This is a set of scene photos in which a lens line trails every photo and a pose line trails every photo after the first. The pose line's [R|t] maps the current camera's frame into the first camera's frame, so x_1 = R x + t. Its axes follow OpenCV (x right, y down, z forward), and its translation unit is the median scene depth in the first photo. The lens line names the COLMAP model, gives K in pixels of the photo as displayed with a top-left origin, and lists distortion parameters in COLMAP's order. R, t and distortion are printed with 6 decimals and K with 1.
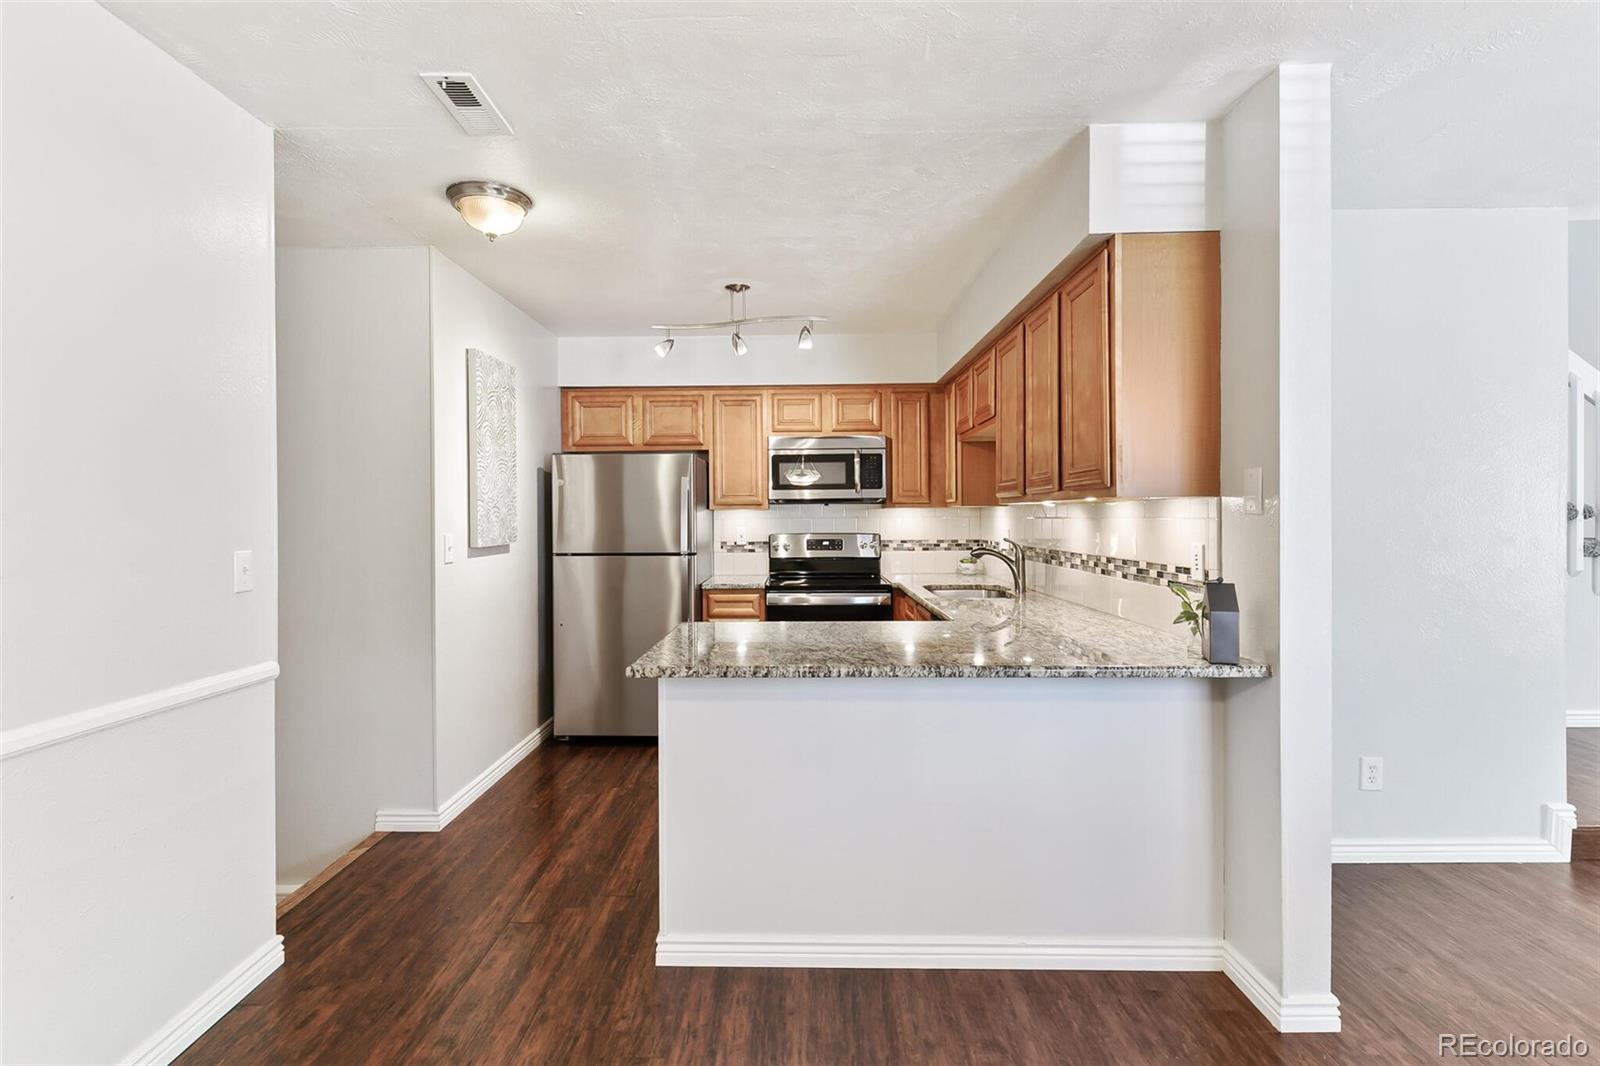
lens RADIAL K [[741.5, 0, 792.9], [0, 741.5, 525.2], [0, 0, 1]] dist [0.009490, -0.002720]
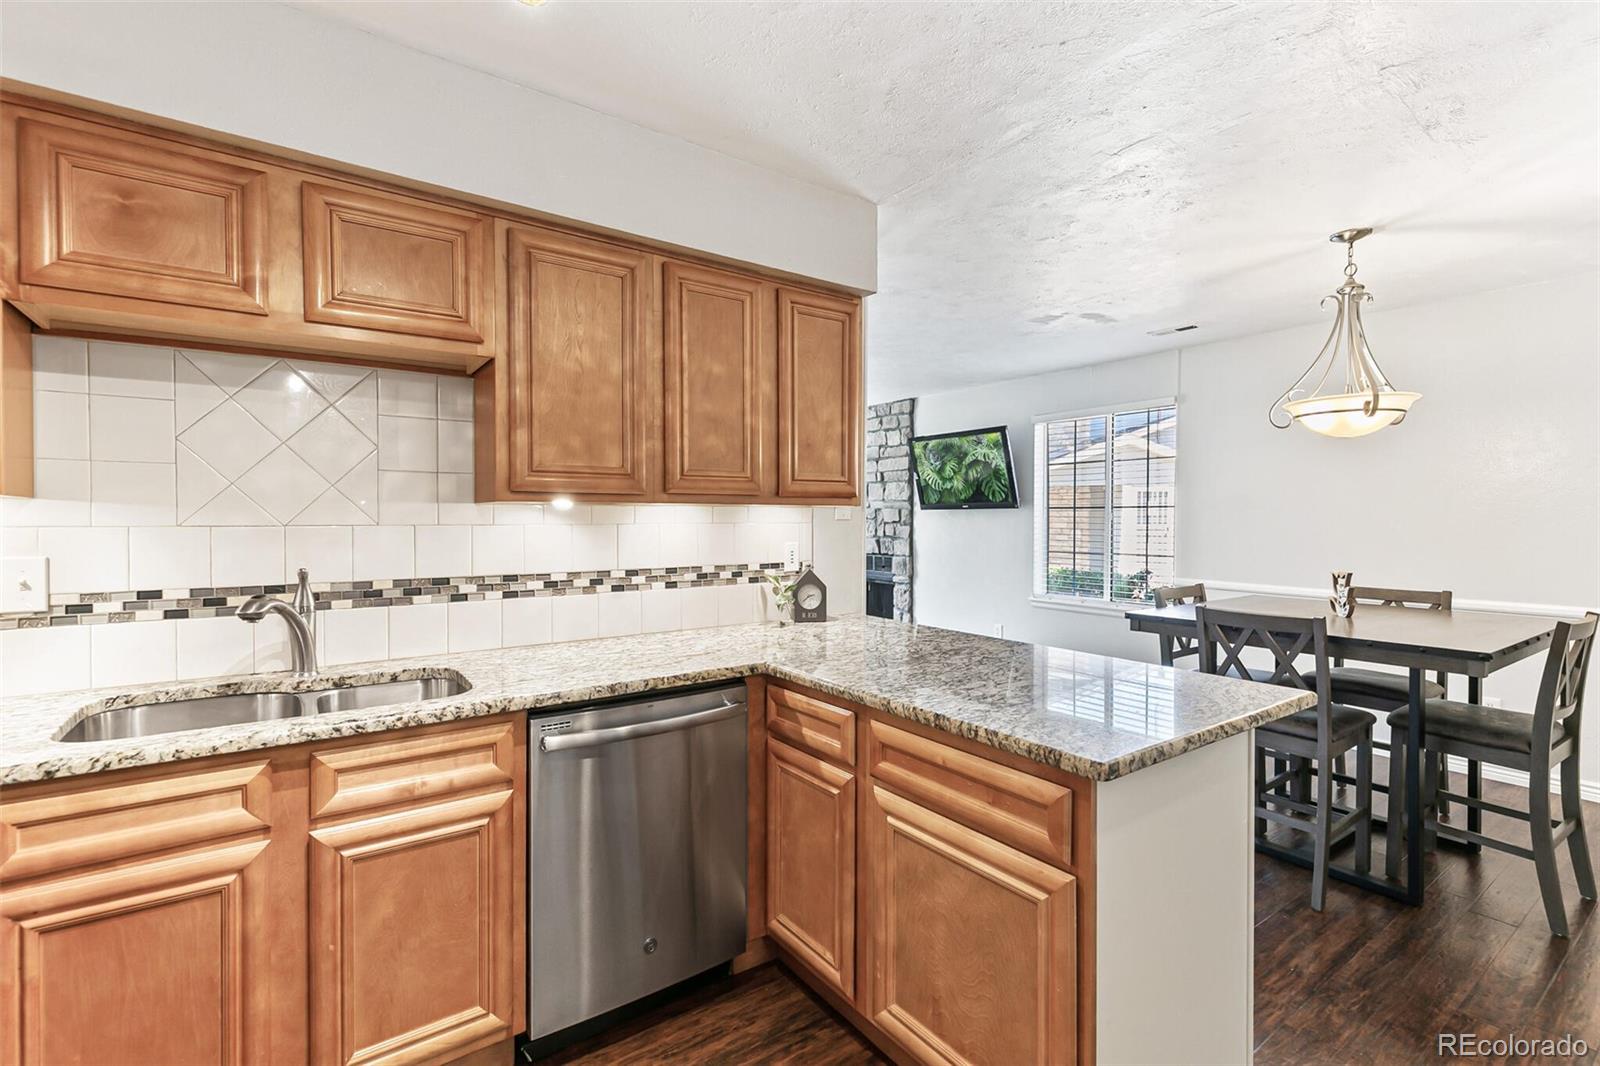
lens RADIAL K [[741.5, 0, 783.4], [0, 741.5, 520.5], [0, 0, 1]] dist [0.009490, -0.002720]
pose [[-0.590325, 0.004686, 0.807152, -0.236195], [0.015475, 0.999865, 0.005513, -0.009694], [-0.807018, 0.015745, -0.590317, 0.875593]]
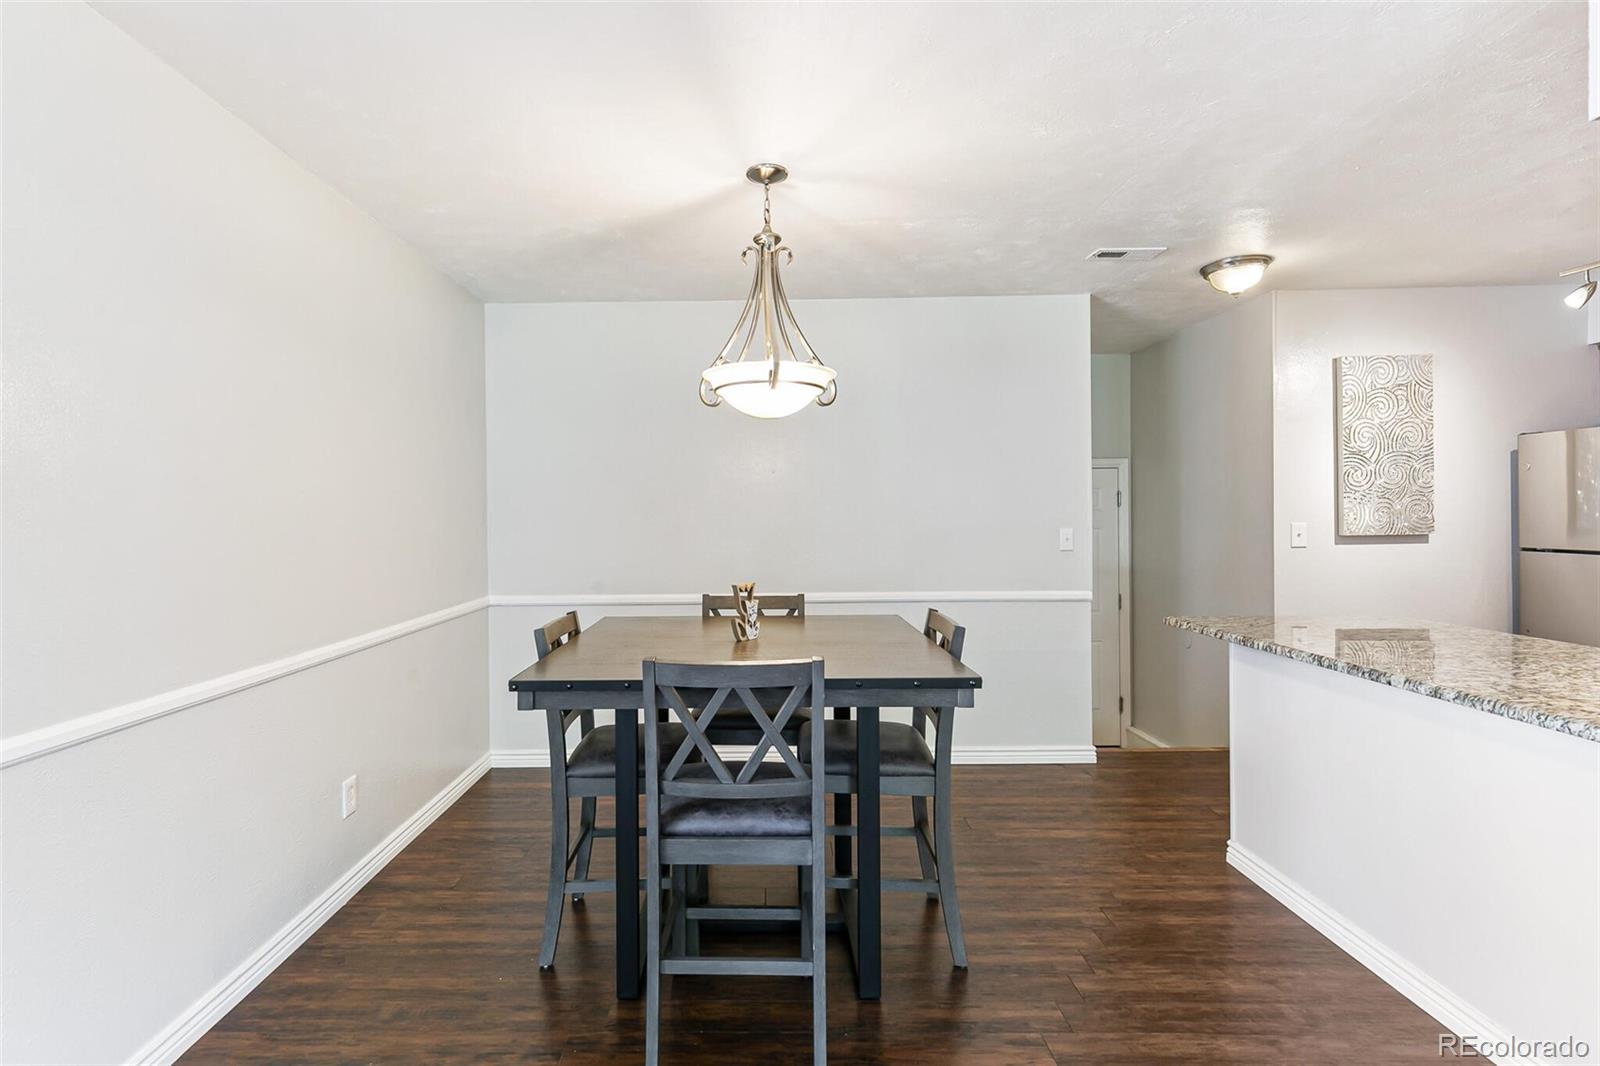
lens RADIAL K [[780.4, 0, 773.9], [0, 780.4, 515.9], [0, 0, 1]] dist [-0.001581, -0.000512]
pose [[0.030910, 0.008746, -0.999484, 0.511117], [-0.000517, 0.999962, 0.008734, -0.006240], [0.999522, 0.000247, 0.030914, 0.081055]]
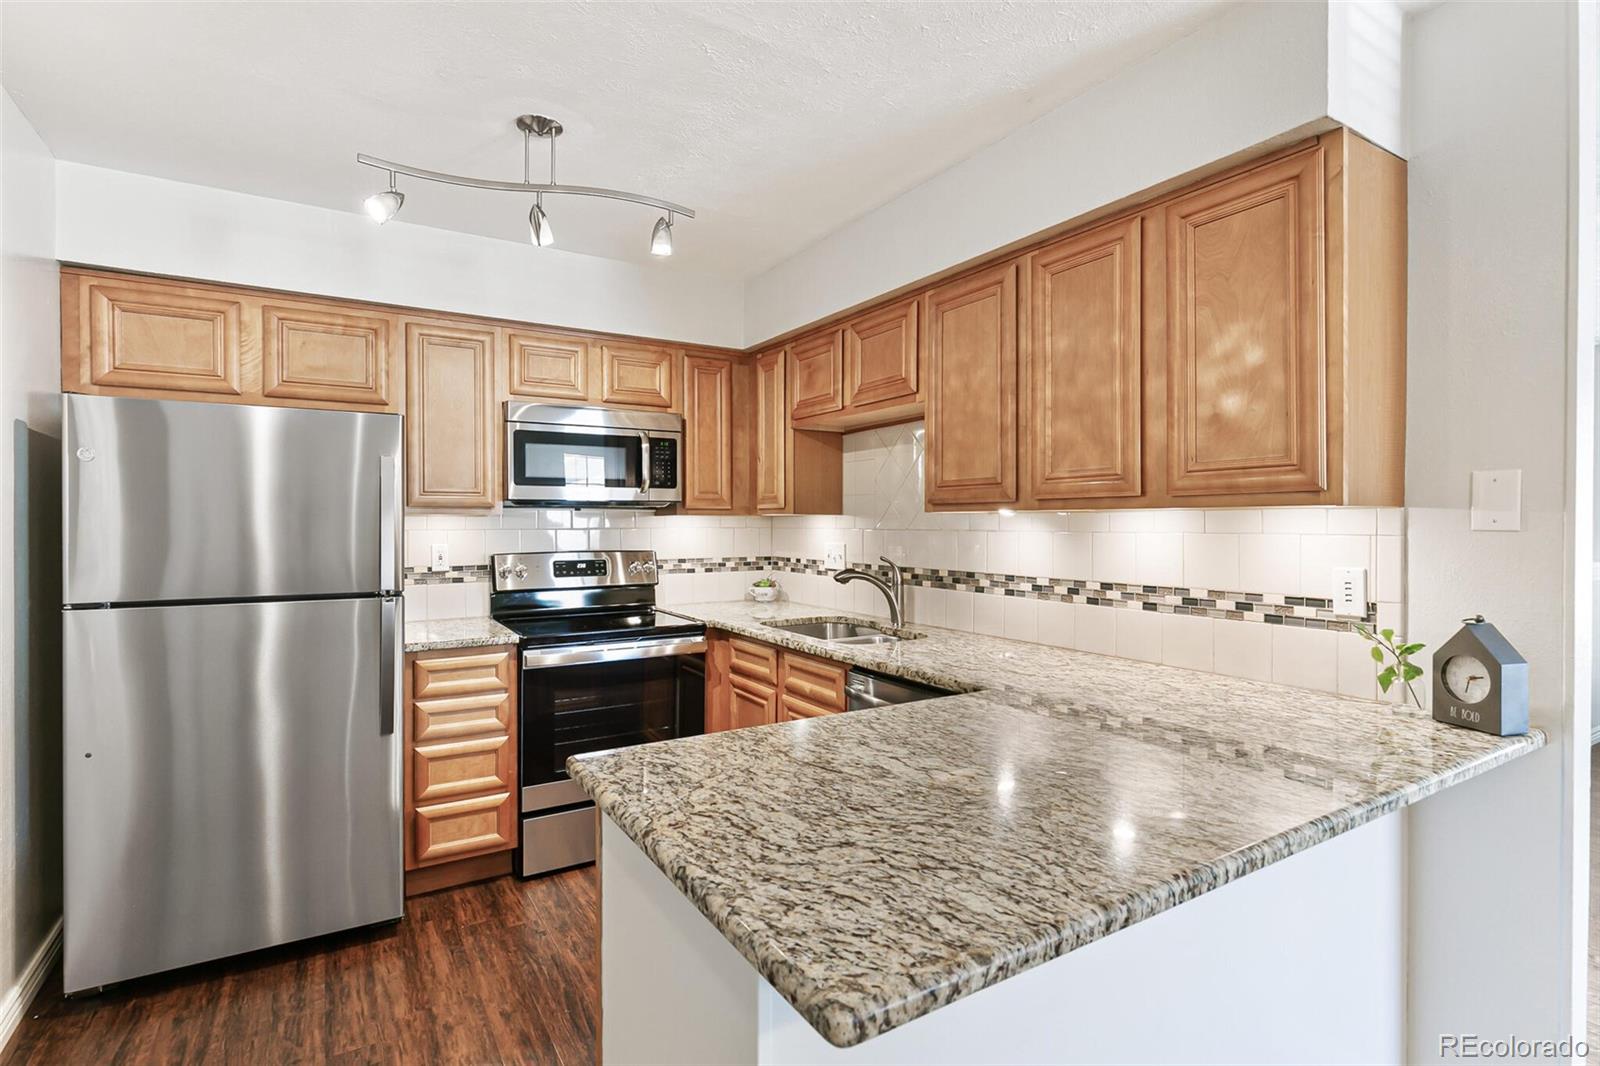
lens RADIAL K [[780.4, 0, 823.2], [0, 780.4, 530.1], [0, 0, 1]] dist [-0.001581, -0.000512]
pose [[0.841452, 0.001473, 0.540330, -0.167008], [0.001449, 0.999987, -0.004982, -0.005080], [-0.540330, 0.004975, 0.841438, 0.294498]]
